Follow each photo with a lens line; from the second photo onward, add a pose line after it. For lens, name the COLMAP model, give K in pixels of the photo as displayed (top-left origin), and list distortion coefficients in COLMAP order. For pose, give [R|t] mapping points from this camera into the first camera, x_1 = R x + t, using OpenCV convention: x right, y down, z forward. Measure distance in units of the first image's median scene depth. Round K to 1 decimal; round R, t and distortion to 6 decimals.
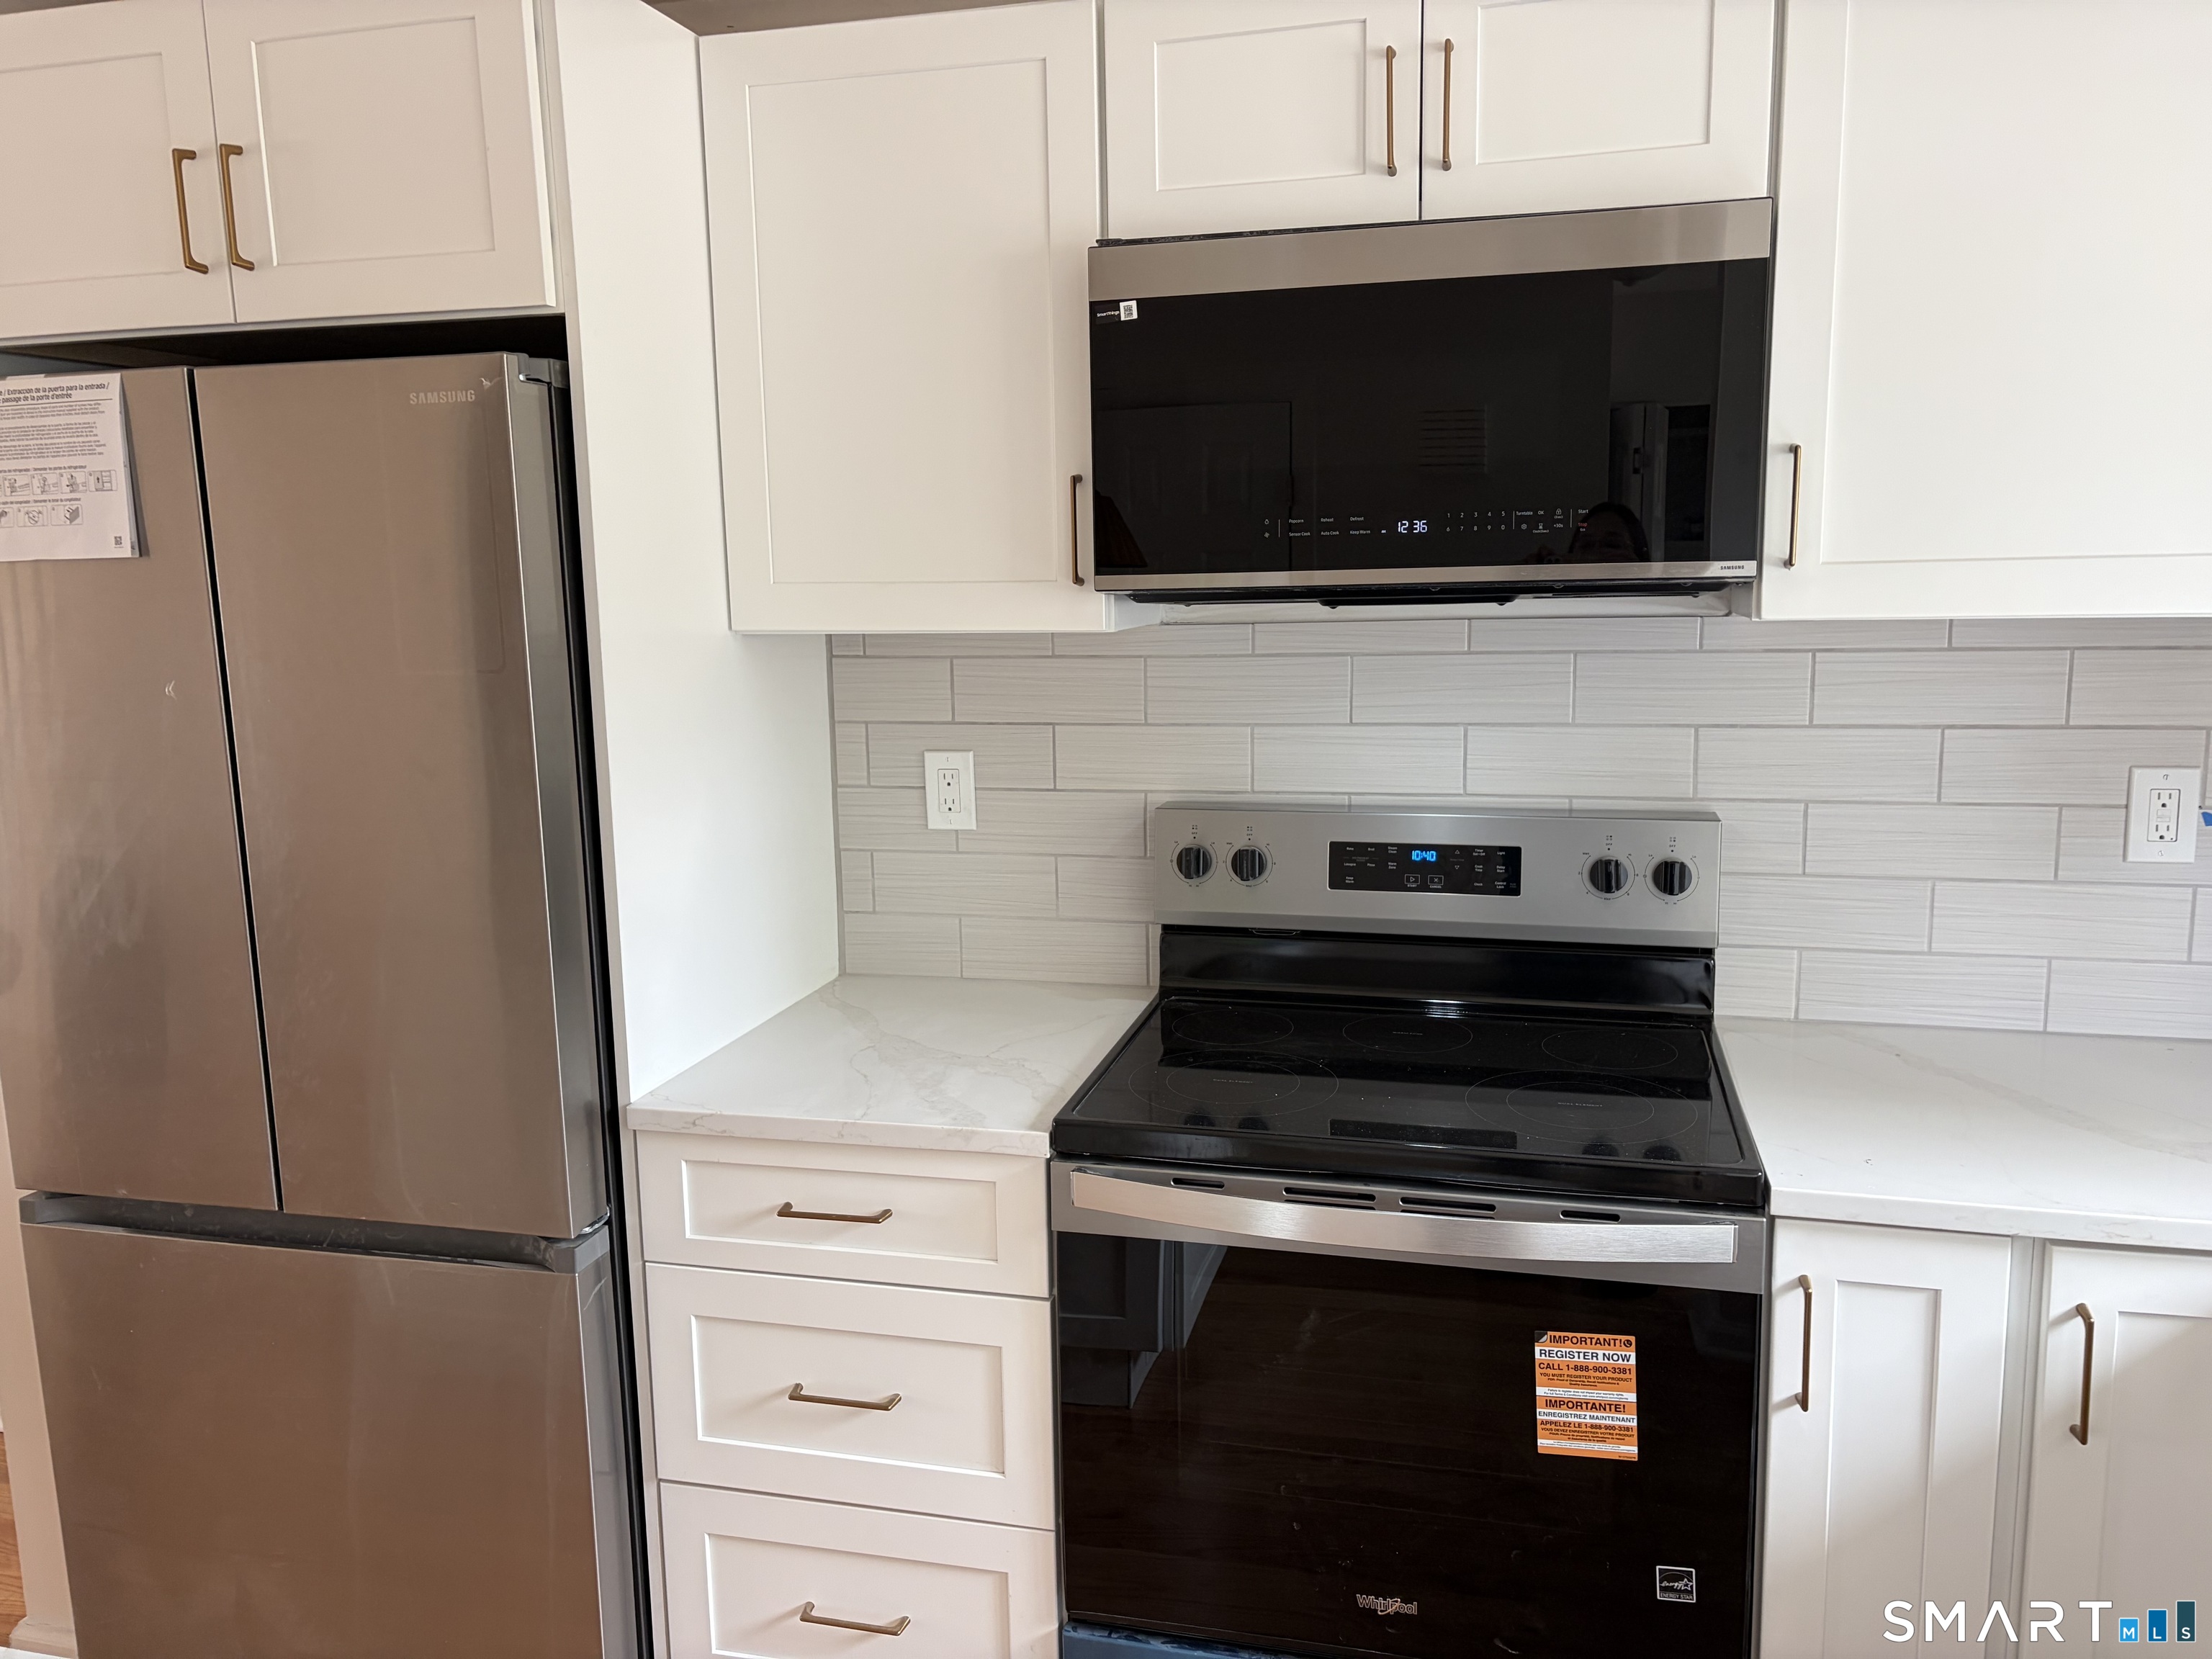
lens RADIAL K [[1663.0, 0, 1107.9], [0, 1663.0, 833.4], [0, 0, 1]] dist [0.071352, -0.084753]
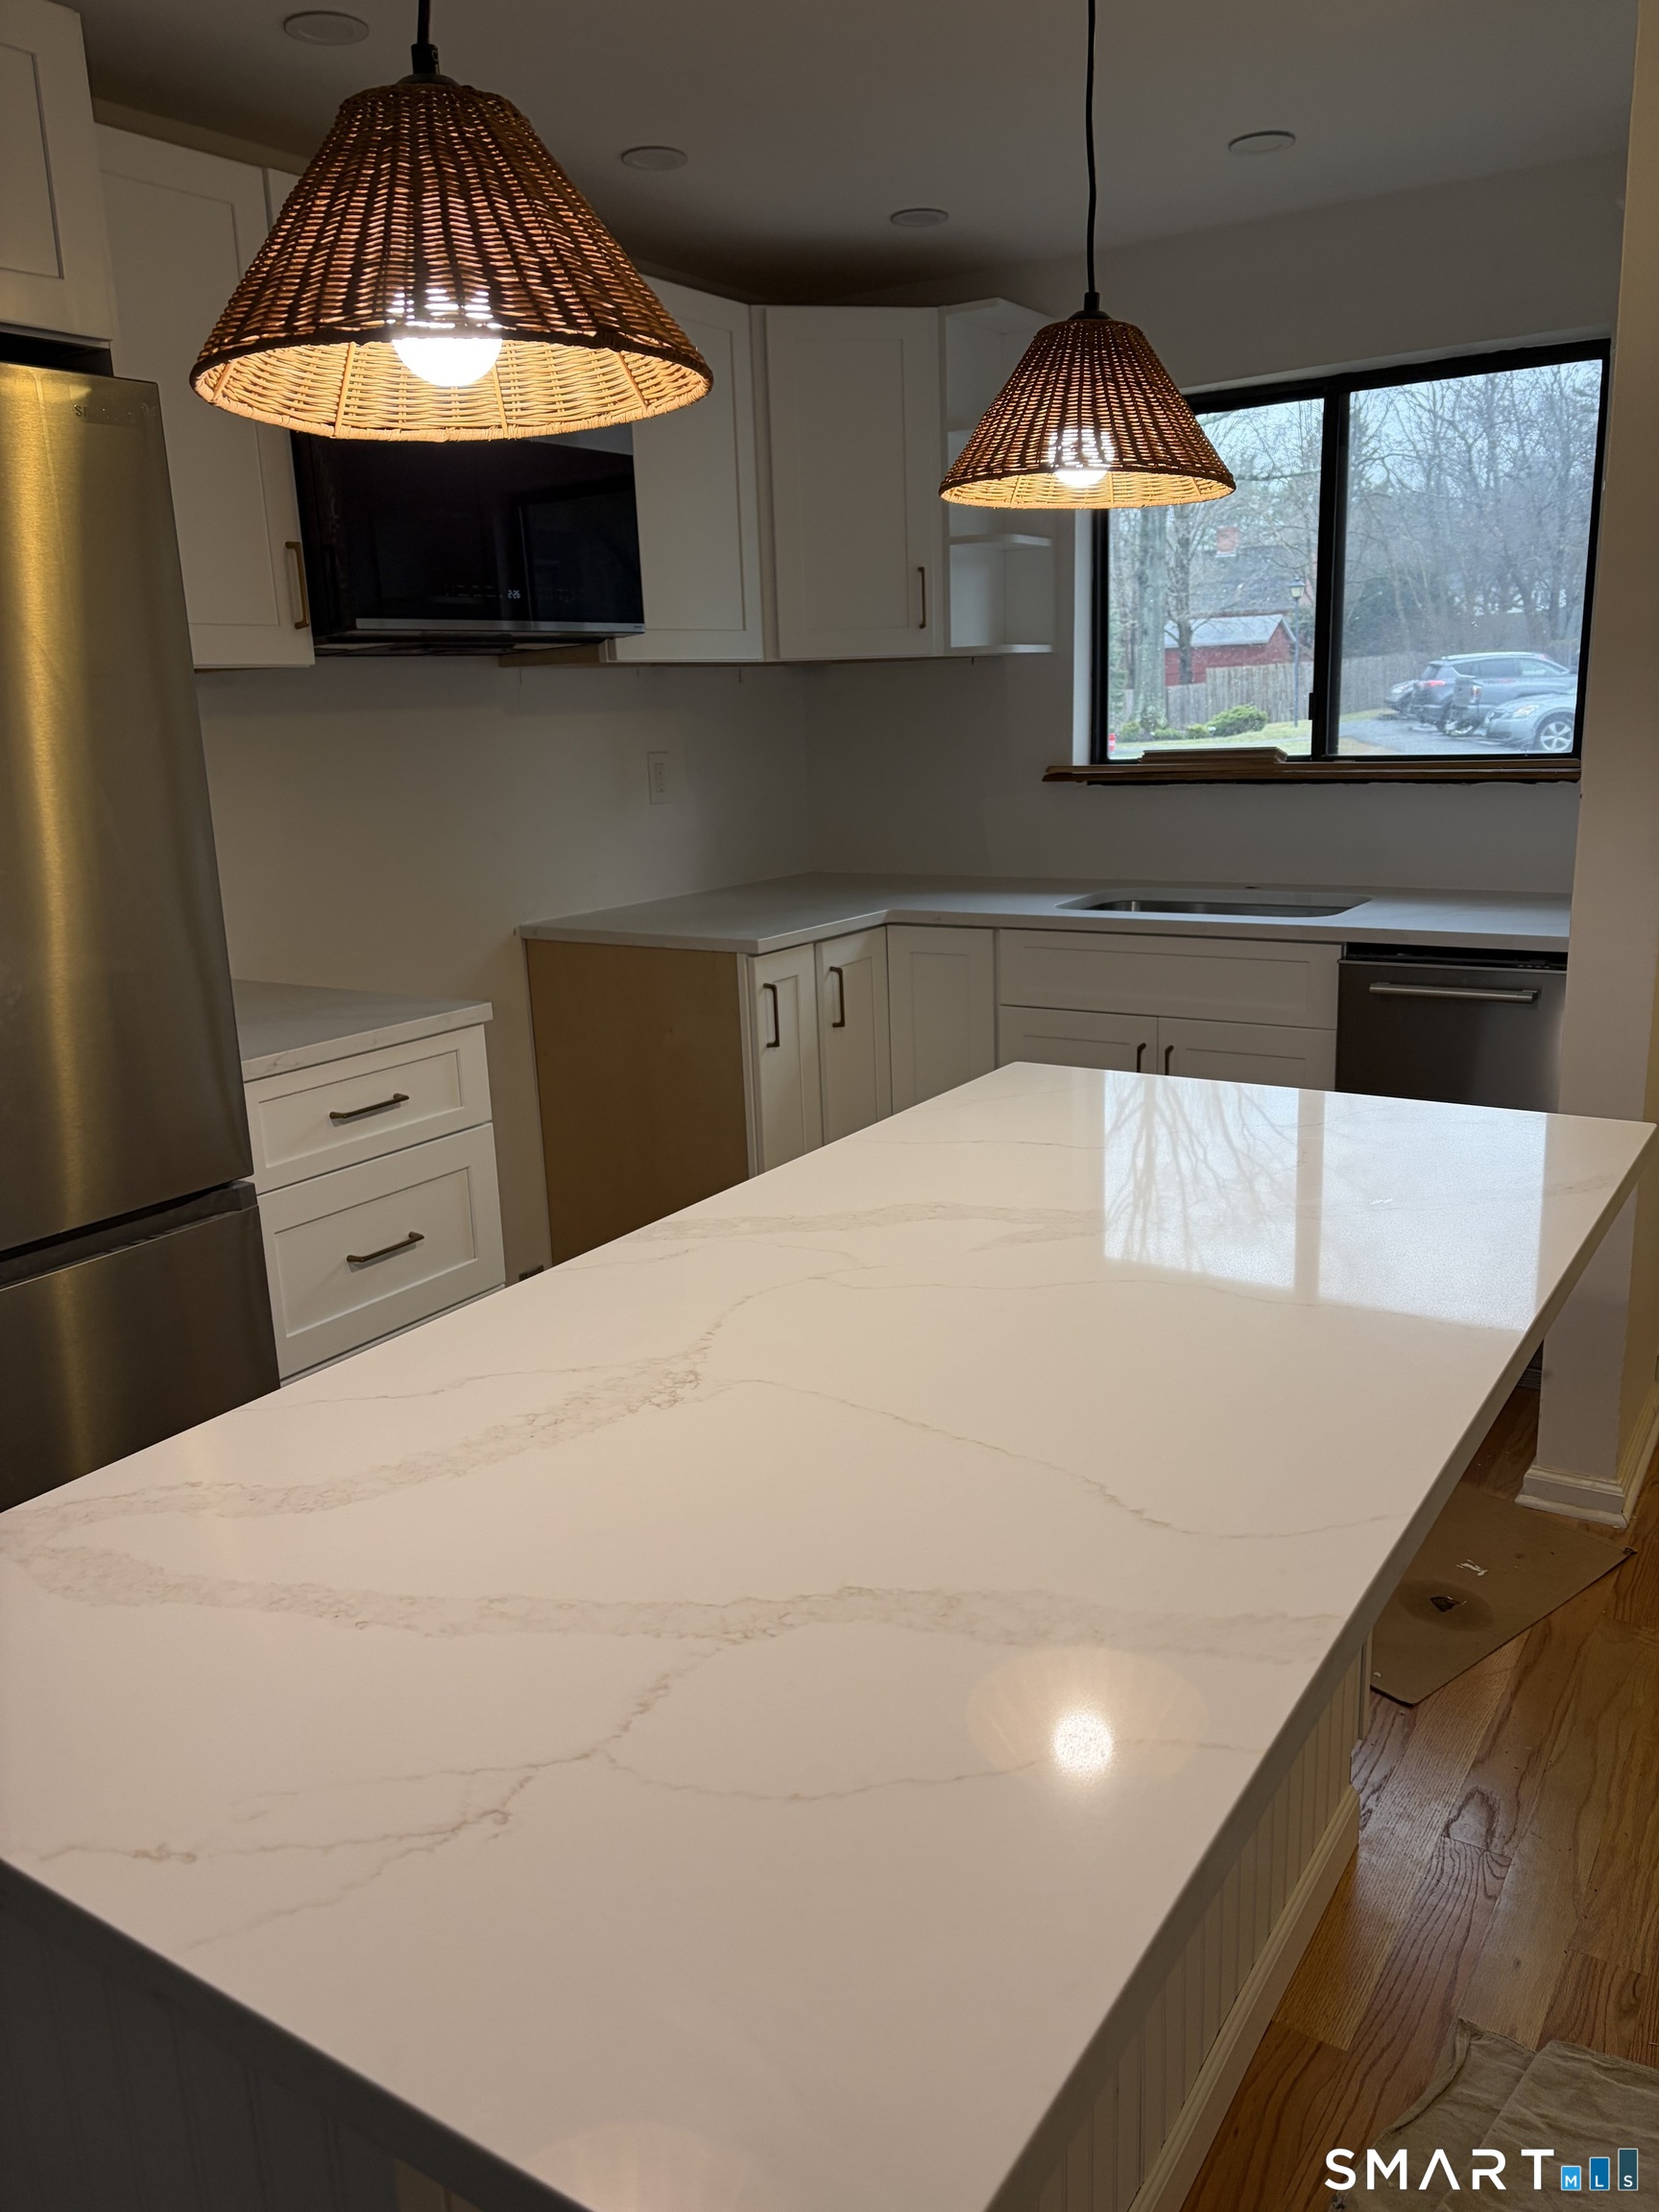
lens RADIAL K [[1706.3, 0, 828.2], [0, 1706.3, 1131.4], [0, 0, 1]] dist [-0.036631, -0.006310]
pose [[0.319968, -0.230699, 0.918912, -1.296154], [0.175577, 0.967539, 0.181770, 0.067454], [-0.931017, 0.103179, 0.350087, 0.207485]]
